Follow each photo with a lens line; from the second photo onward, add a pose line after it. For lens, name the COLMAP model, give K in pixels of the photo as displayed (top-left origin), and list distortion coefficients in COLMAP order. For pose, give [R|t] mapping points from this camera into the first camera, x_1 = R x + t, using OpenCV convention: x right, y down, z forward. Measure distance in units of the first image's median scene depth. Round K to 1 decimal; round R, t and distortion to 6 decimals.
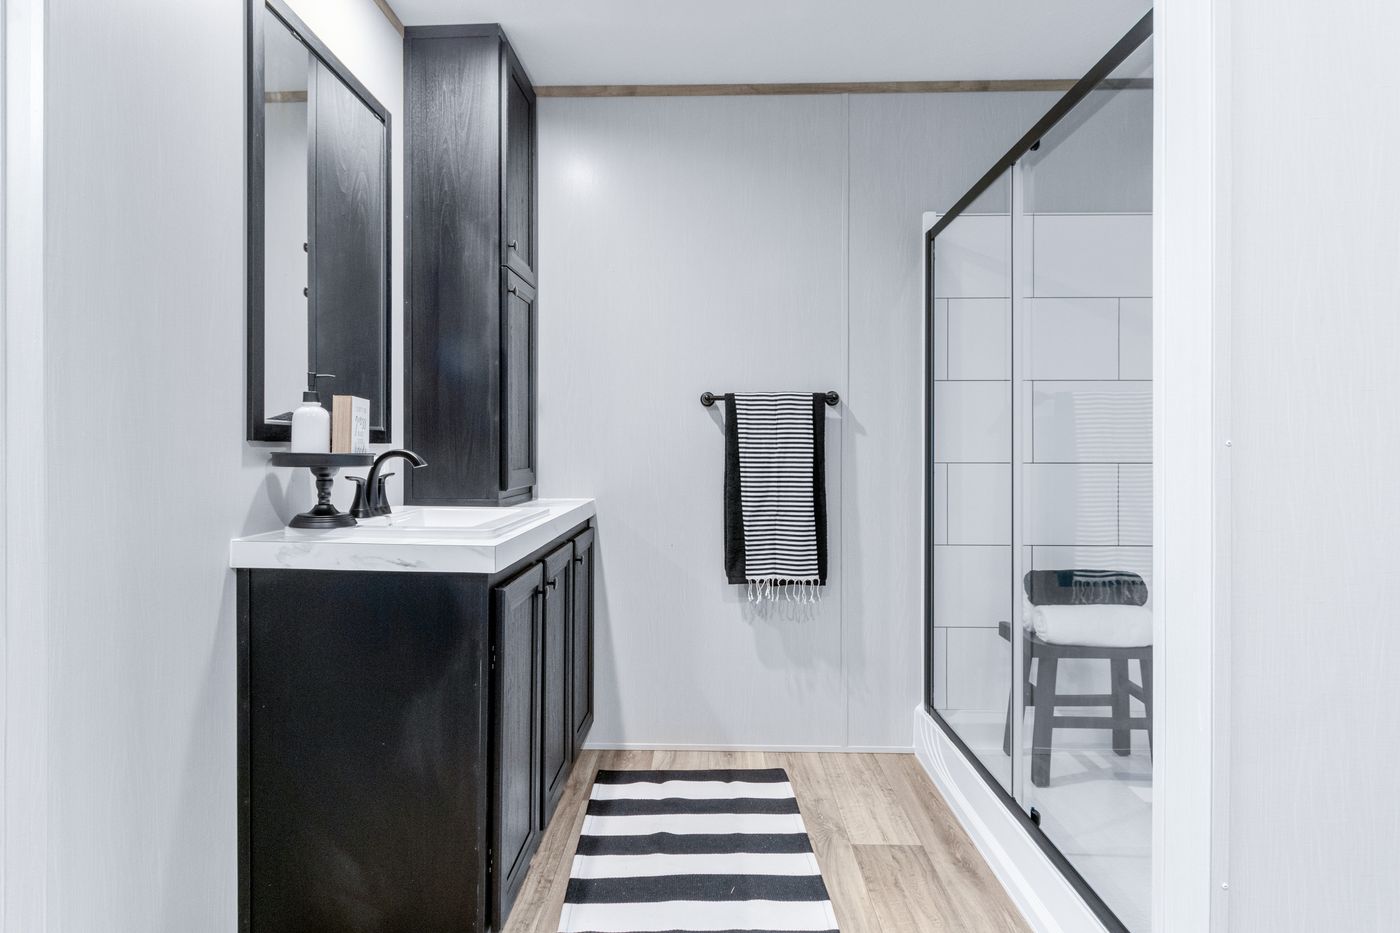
lens RADIAL K [[698.1, 0, 691.4], [0, 698.1, 447.7], [0, 0, 1]] dist [-0.000284, -0.000065]
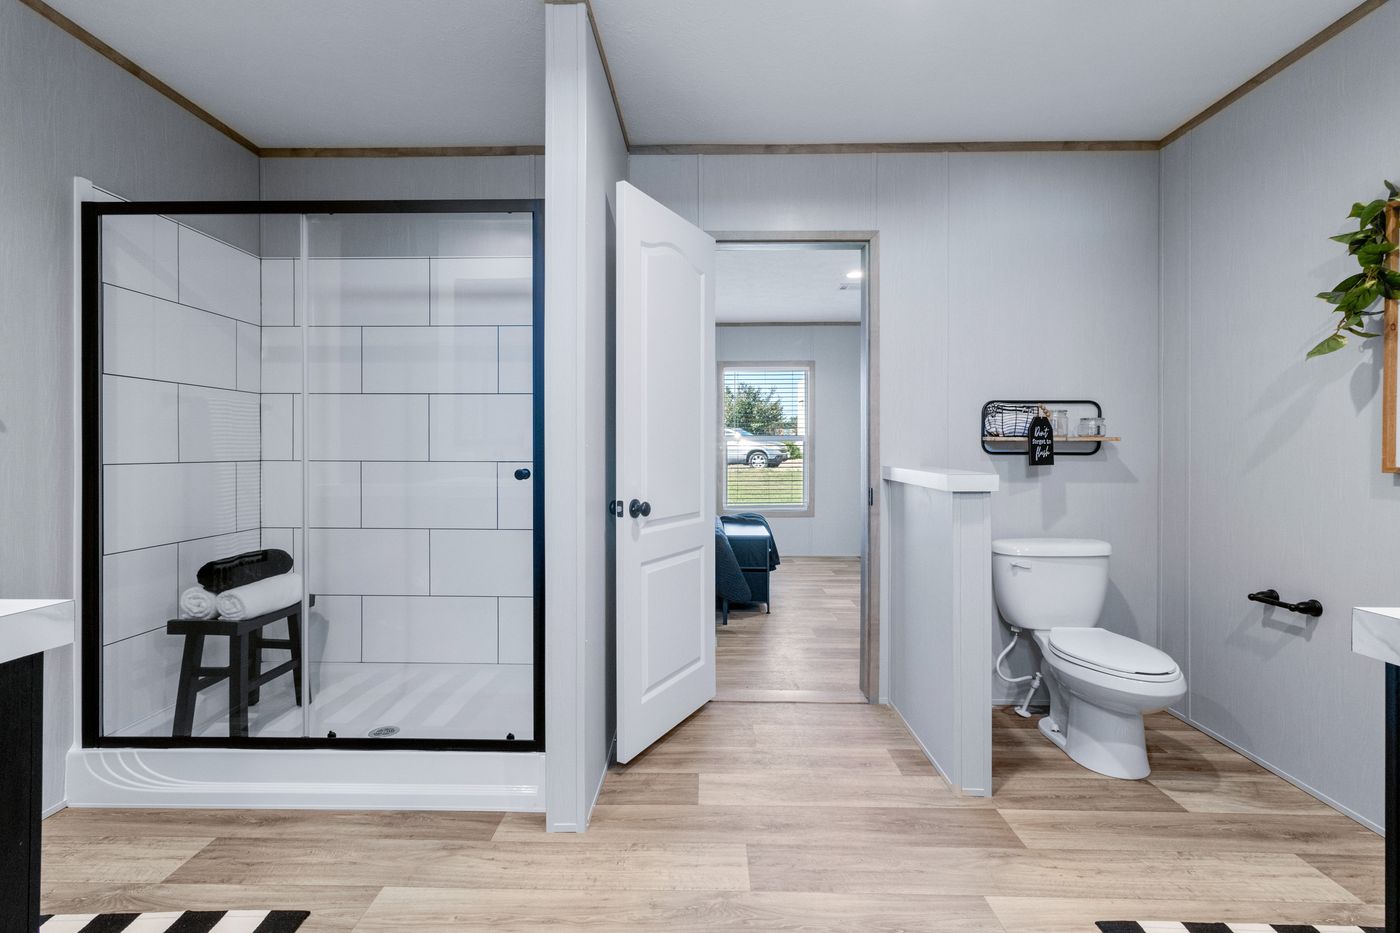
lens RADIAL K [[648.8, 0, 700.0], [0, 648.8, 466.5], [0, 0, 1]] dist [-0.001229, 0.000026]
pose [[-0.010934, -0.027807, 0.999554, -0.557120], [0.000347, 0.999613, 0.027813, -0.001582], [-0.999940, 0.000651, -0.010920, 0.272999]]
